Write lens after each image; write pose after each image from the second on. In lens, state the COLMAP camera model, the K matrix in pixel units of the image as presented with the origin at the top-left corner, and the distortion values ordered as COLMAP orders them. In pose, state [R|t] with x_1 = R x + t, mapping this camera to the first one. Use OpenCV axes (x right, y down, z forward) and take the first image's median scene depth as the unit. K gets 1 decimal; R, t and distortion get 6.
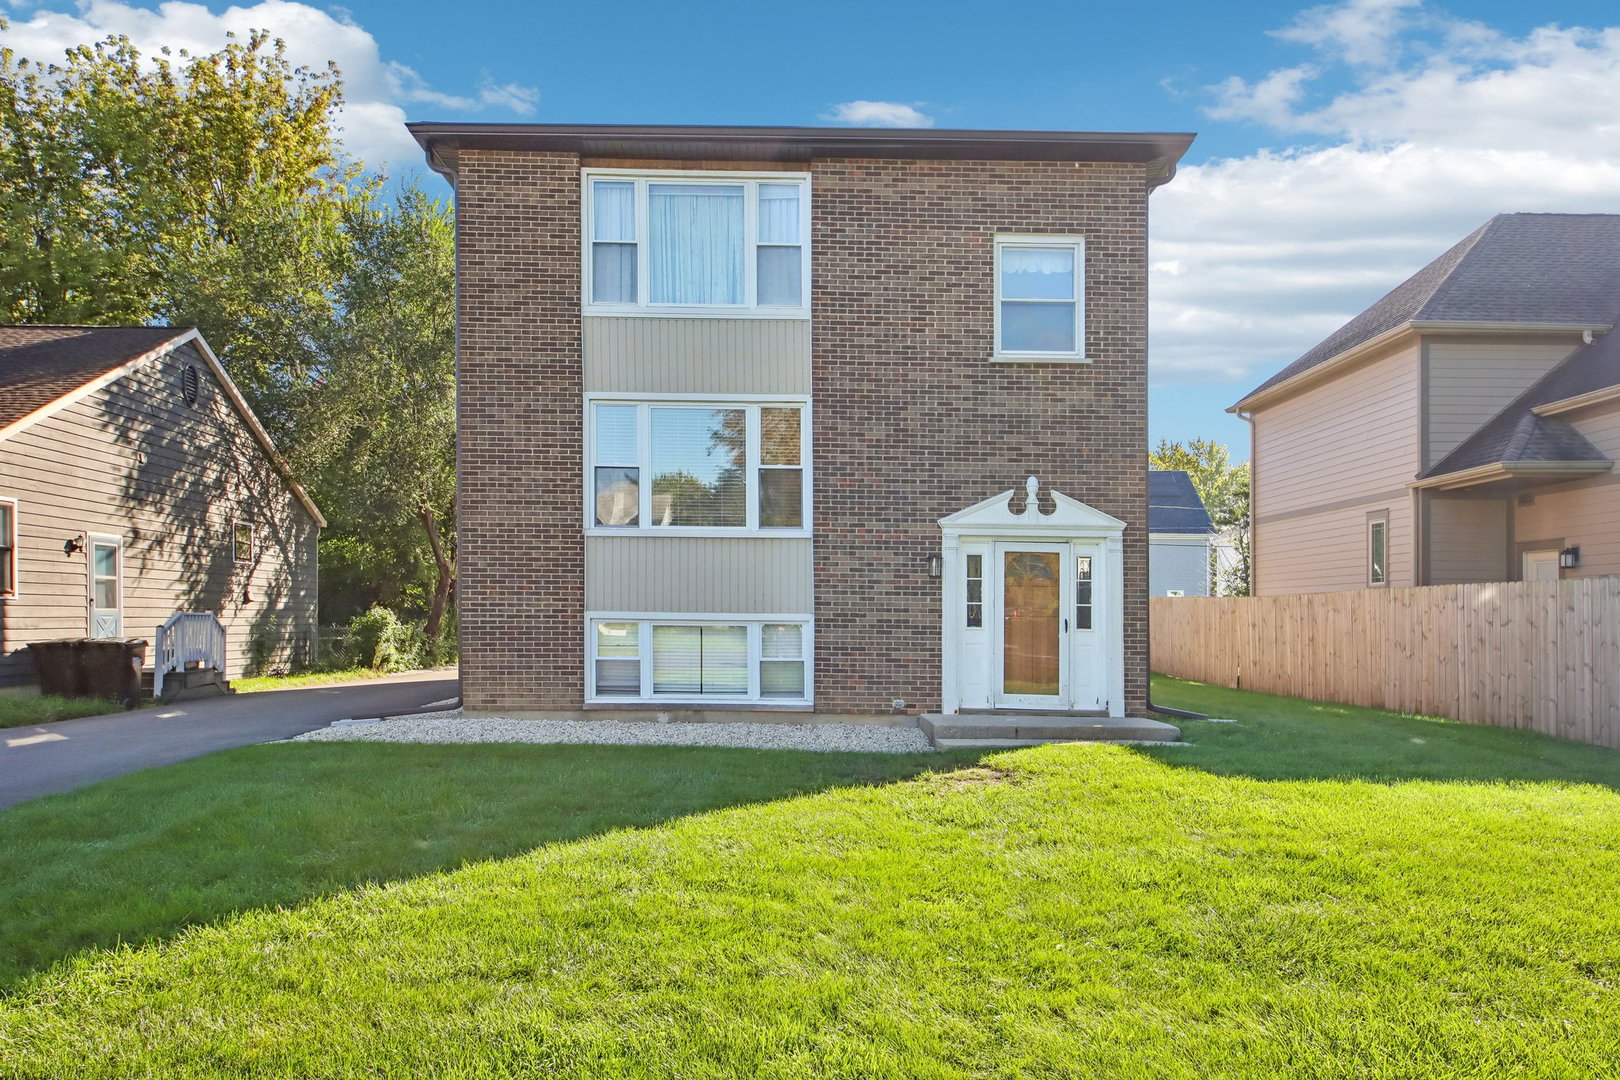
lens RADIAL K [[1184.8, 0, 791.0], [0, 1184.8, 582.1], [0, 0, 1]] dist [0.021629, -0.003185]
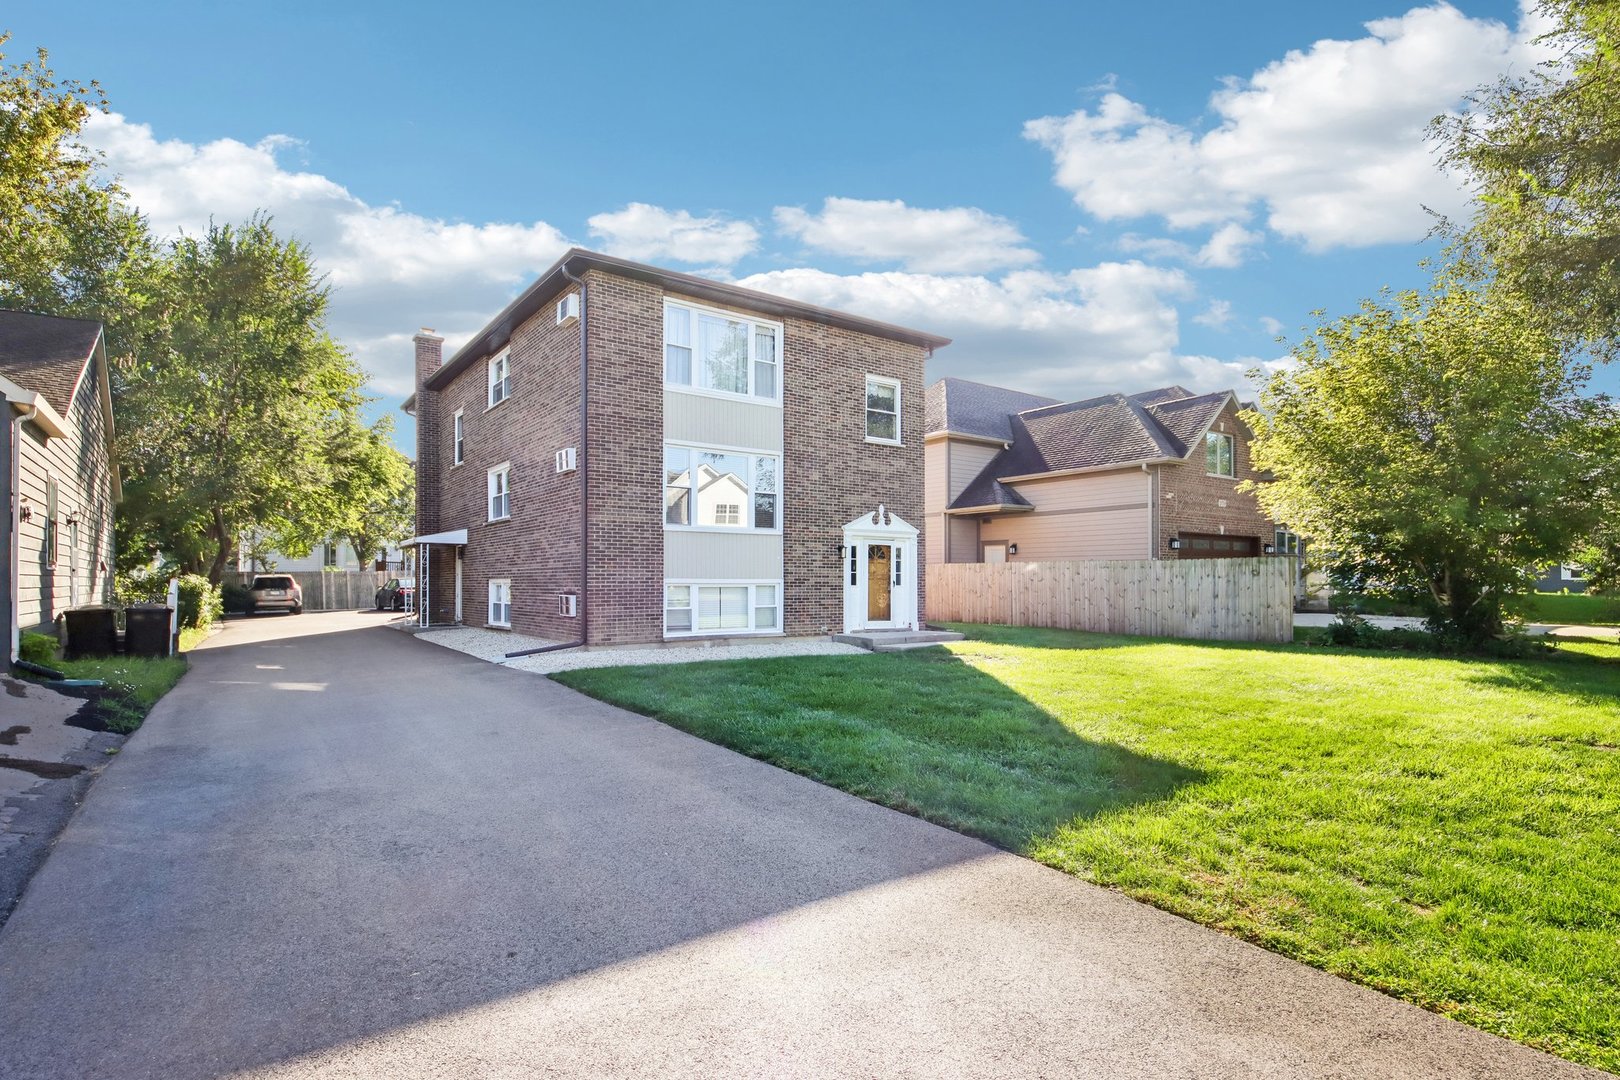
lens RADIAL K [[825.2, 0, 811.5], [0, 825.2, 547.5], [0, 0, 1]] dist [-0.001116, -0.000002]
pose [[0.812004, 0.012711, 0.583513, -0.648321], [-0.006965, 0.999903, -0.012089, -0.004823], [-0.583610, 0.005752, 0.812013, 0.002919]]
